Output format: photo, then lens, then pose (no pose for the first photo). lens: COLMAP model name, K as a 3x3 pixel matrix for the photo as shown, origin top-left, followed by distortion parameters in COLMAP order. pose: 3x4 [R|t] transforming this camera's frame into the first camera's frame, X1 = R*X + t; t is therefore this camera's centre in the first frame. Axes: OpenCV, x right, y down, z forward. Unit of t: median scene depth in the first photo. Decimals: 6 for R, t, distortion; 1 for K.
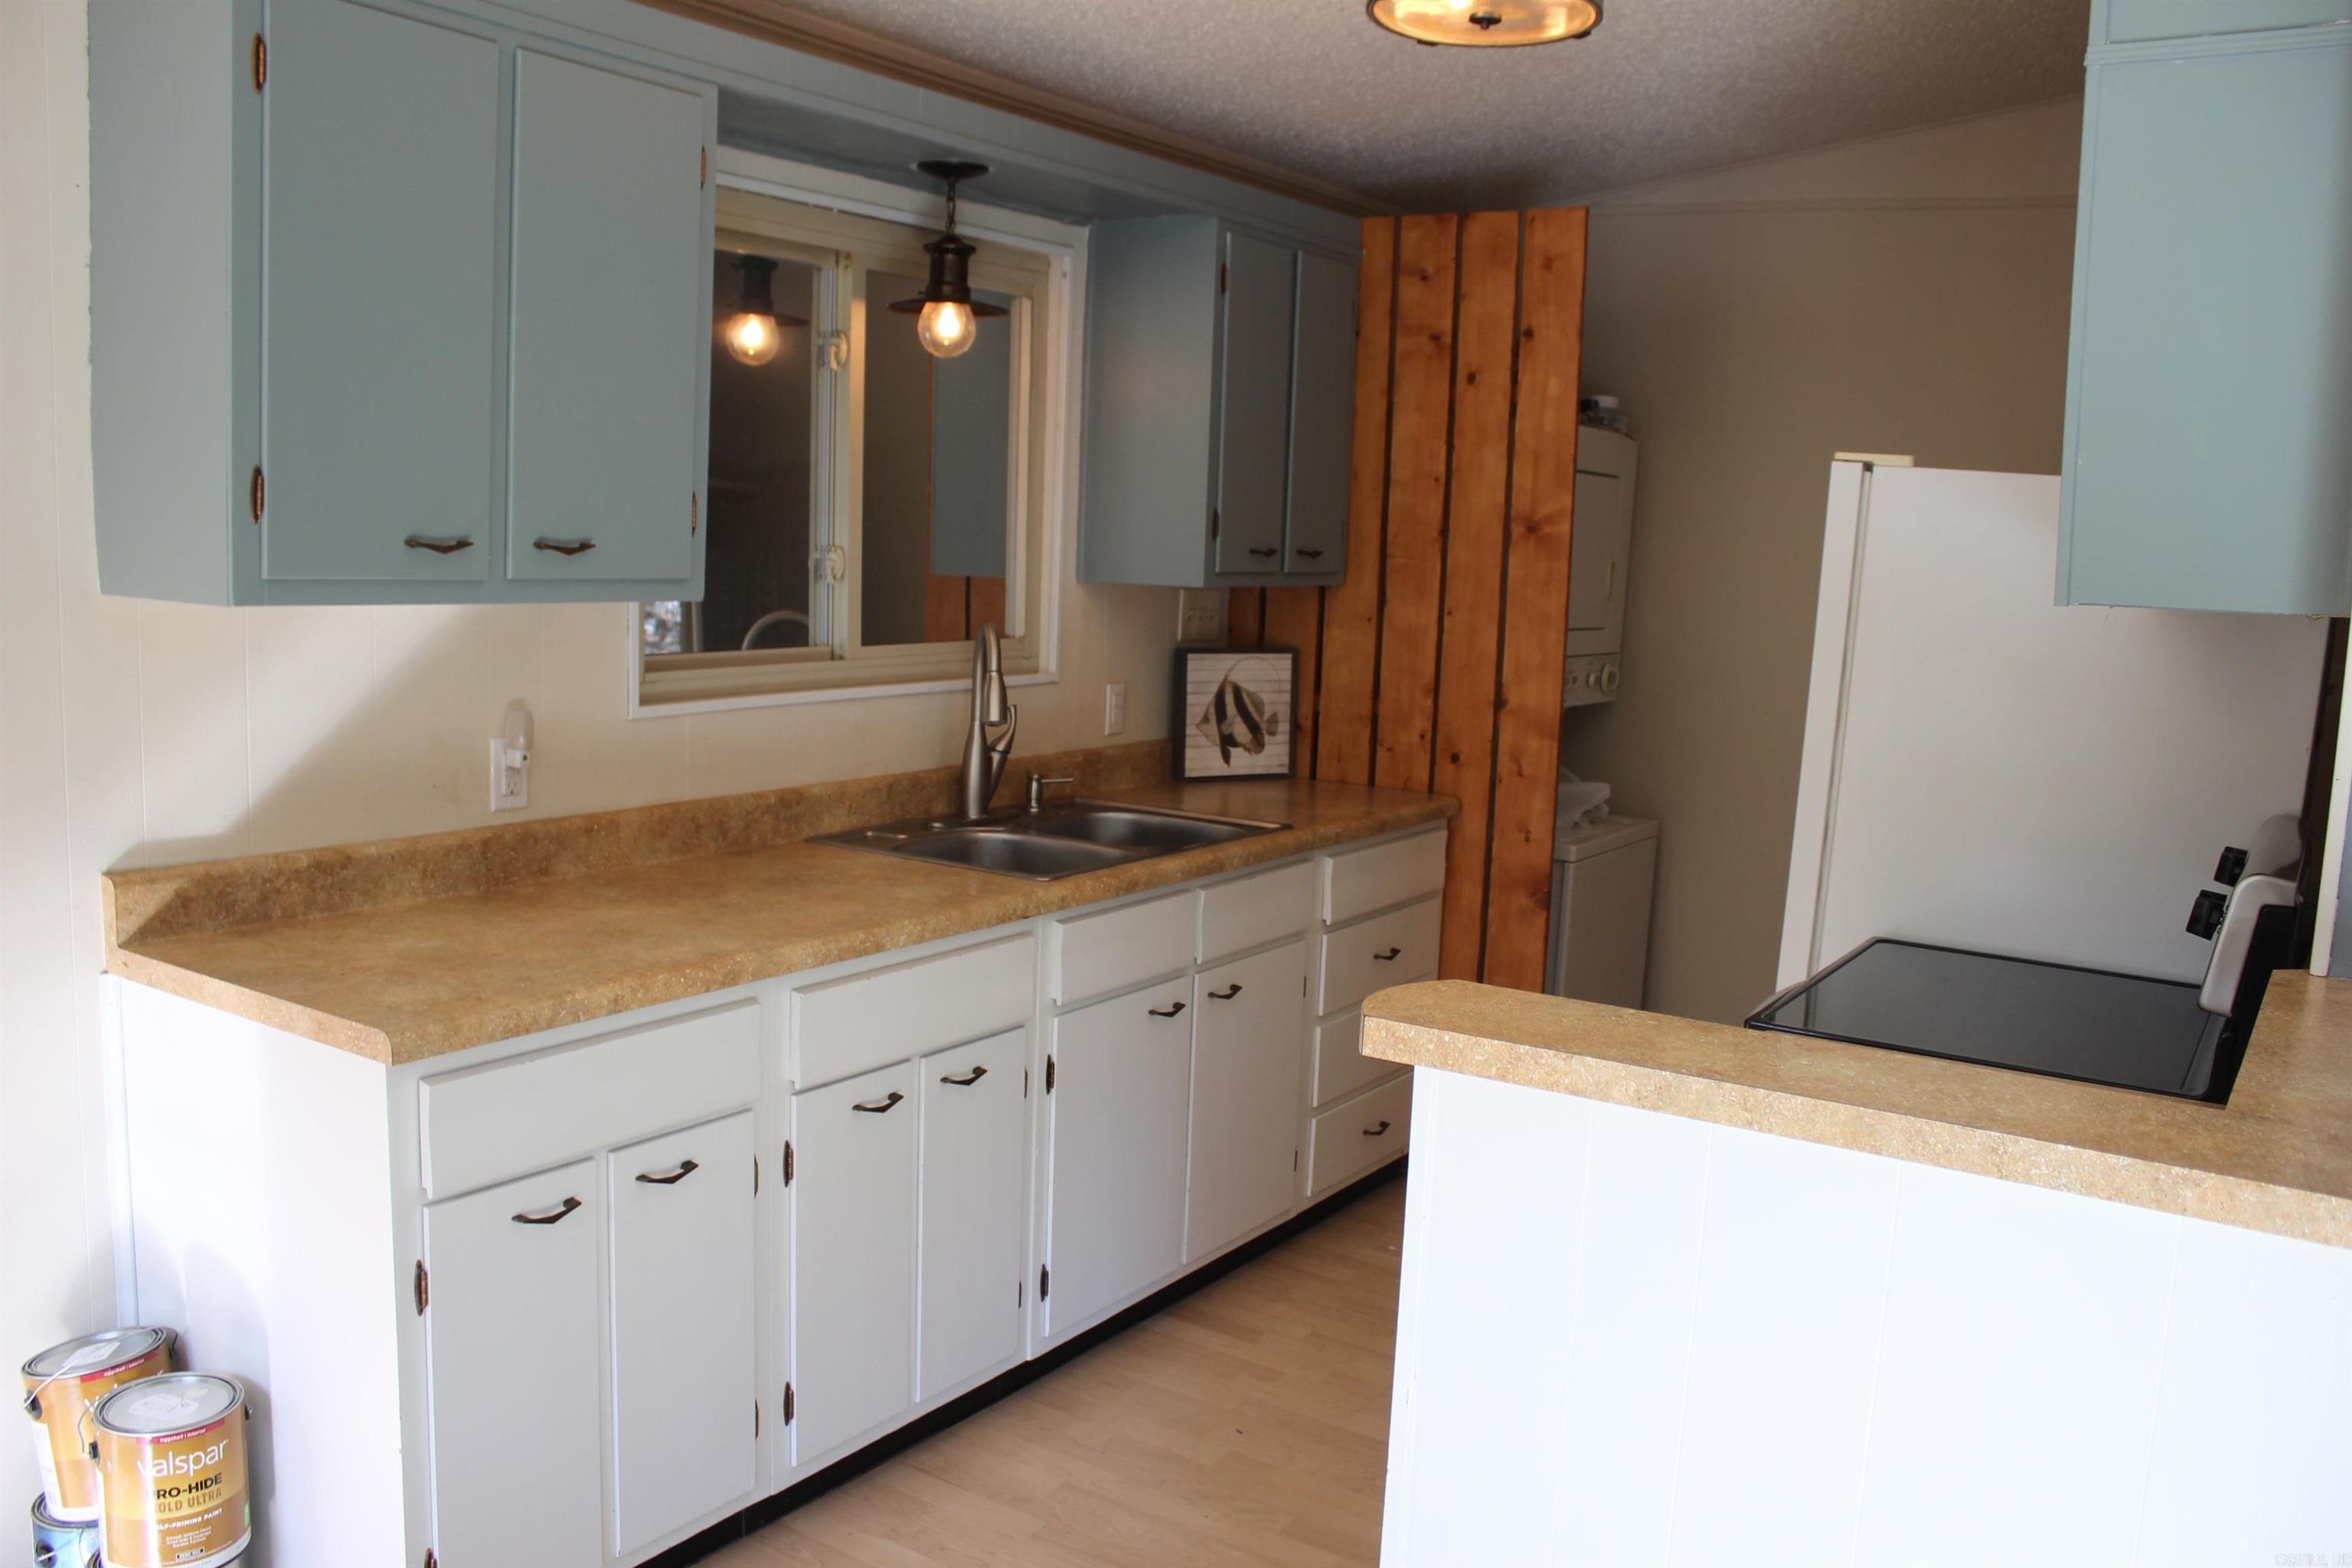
lens RADIAL K [[1962.0, 0, 1171.2], [0, 1962.0, 776.5], [0, 0, 1]] dist [-0.145627, 0.100245]
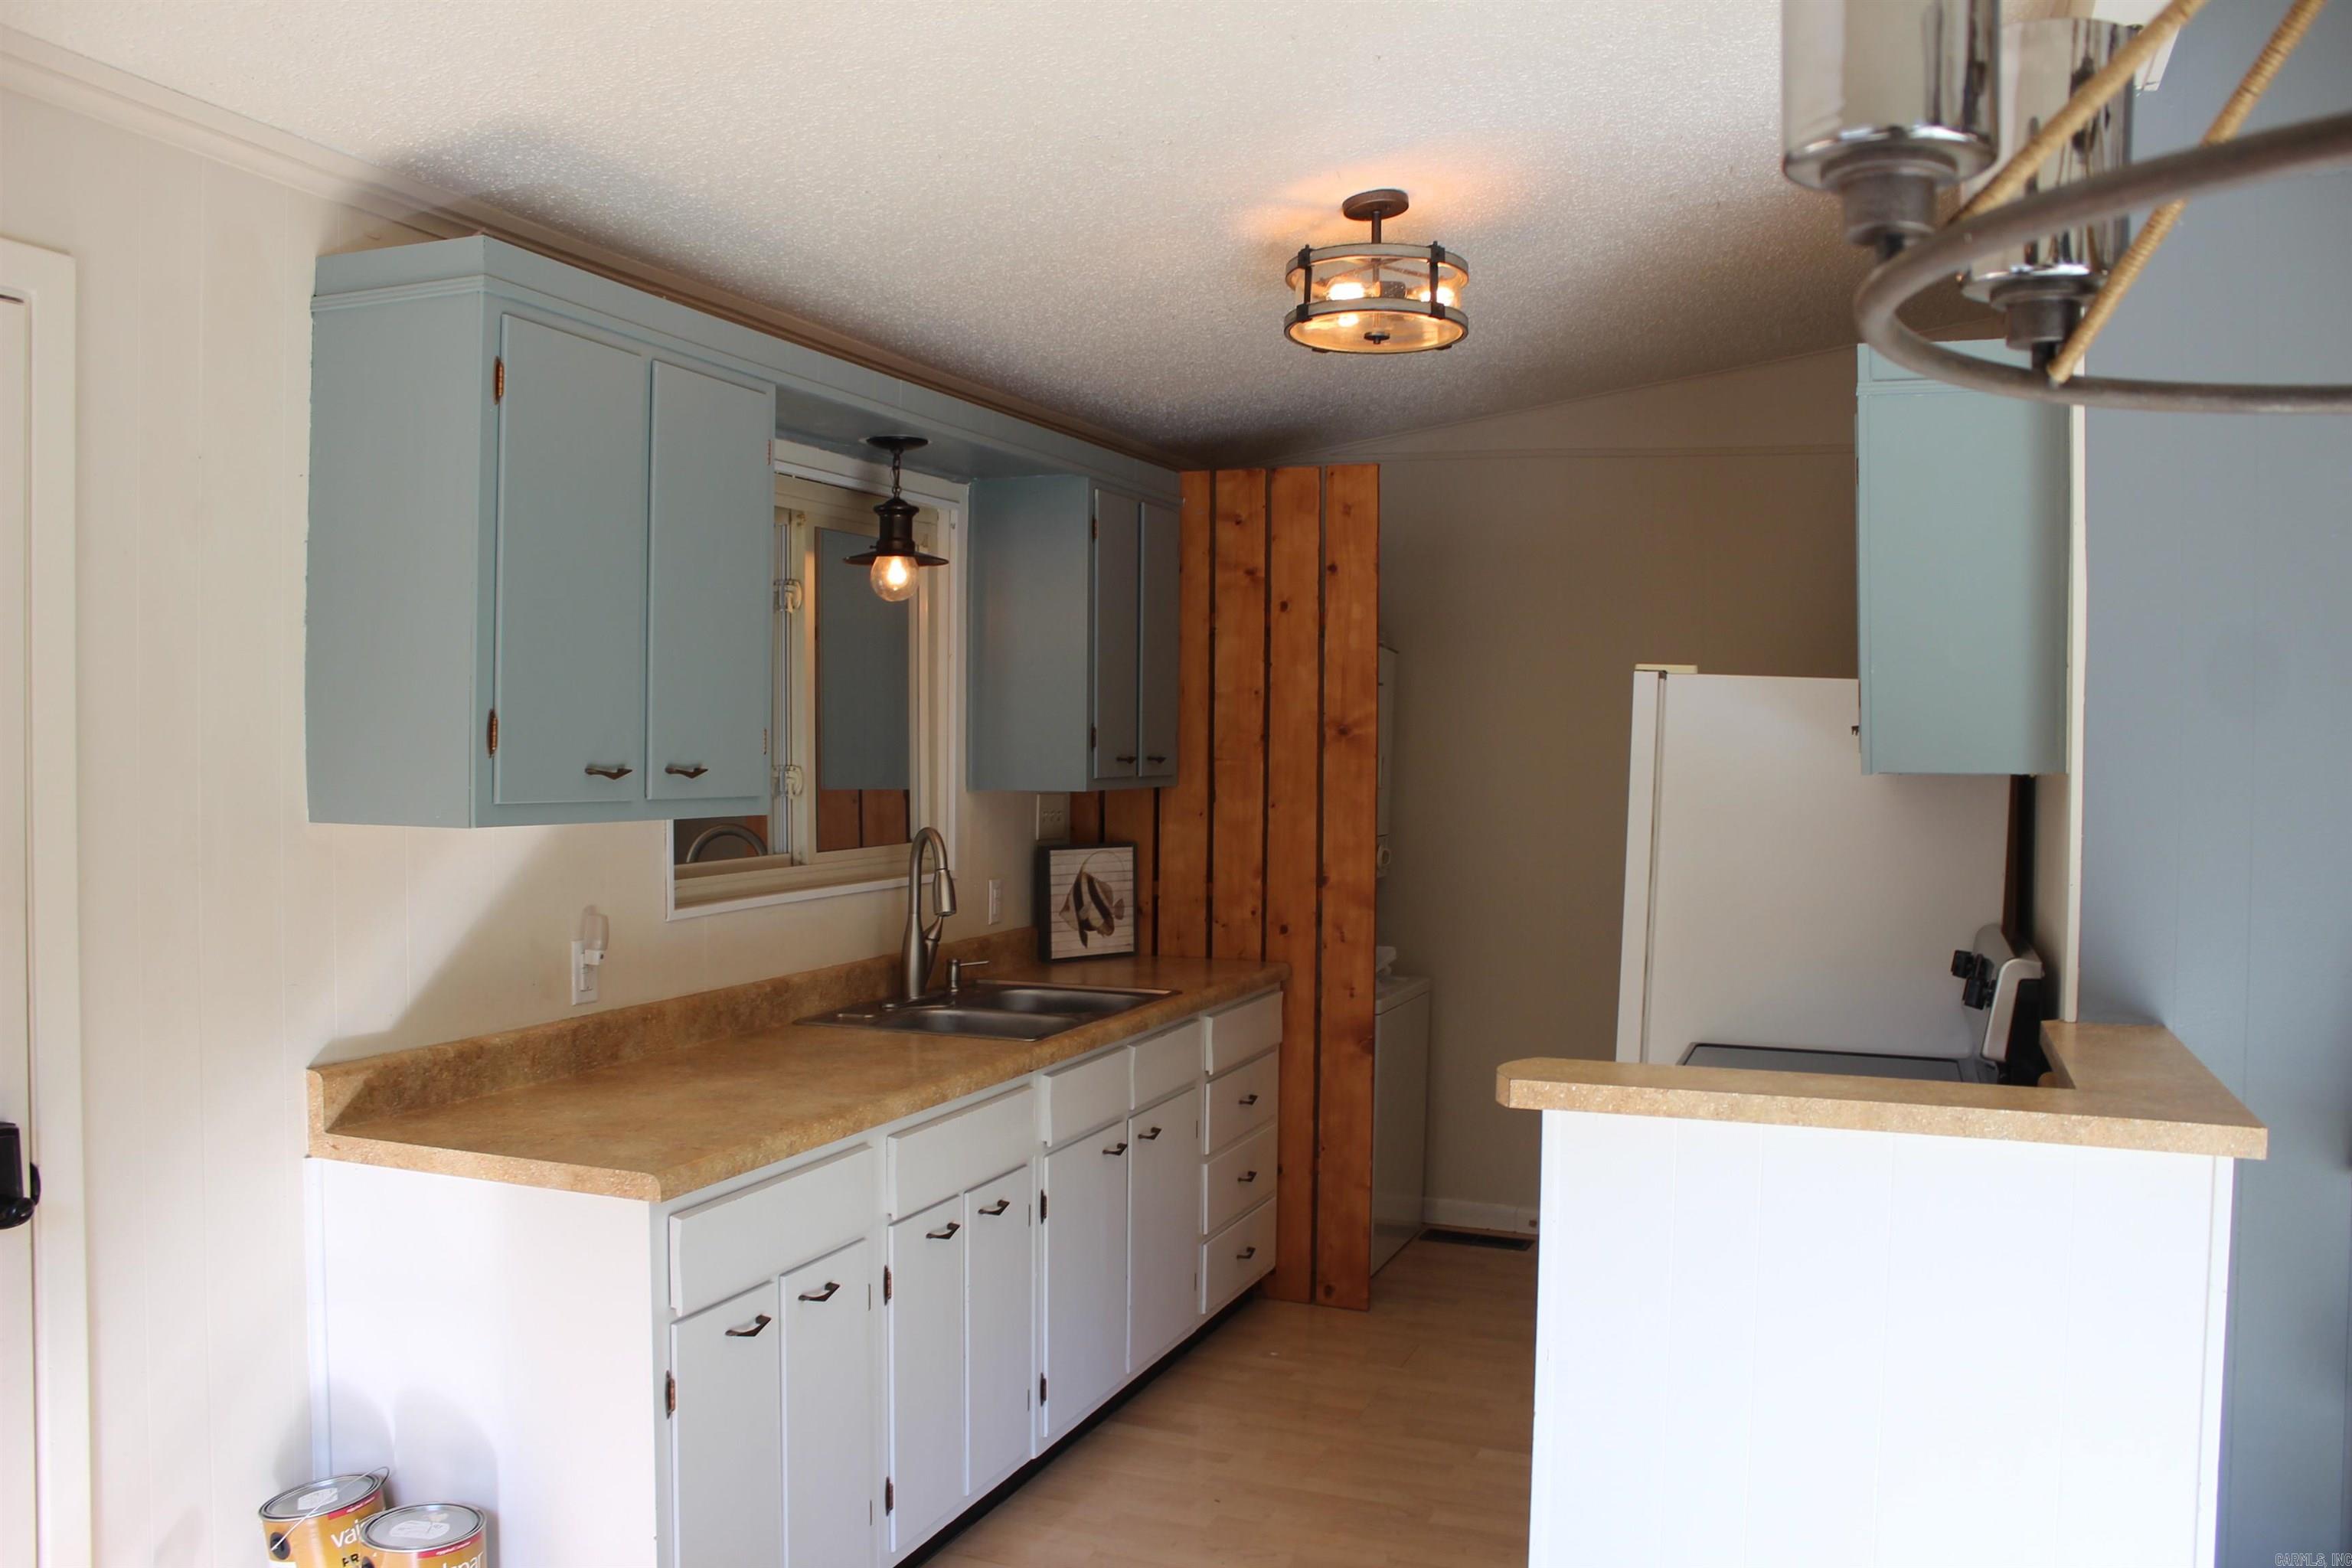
lens RADIAL K [[1962.0, 0, 1178.7], [0, 1962.0, 785.6], [0, 0, 1]] dist [-0.145627, 0.100245]
pose [[0.976445, -0.035962, 0.212748, -0.230225], [0.056861, 0.994046, -0.092946, 0.014874], [-0.208139, 0.102854, 0.972676, -0.187291]]
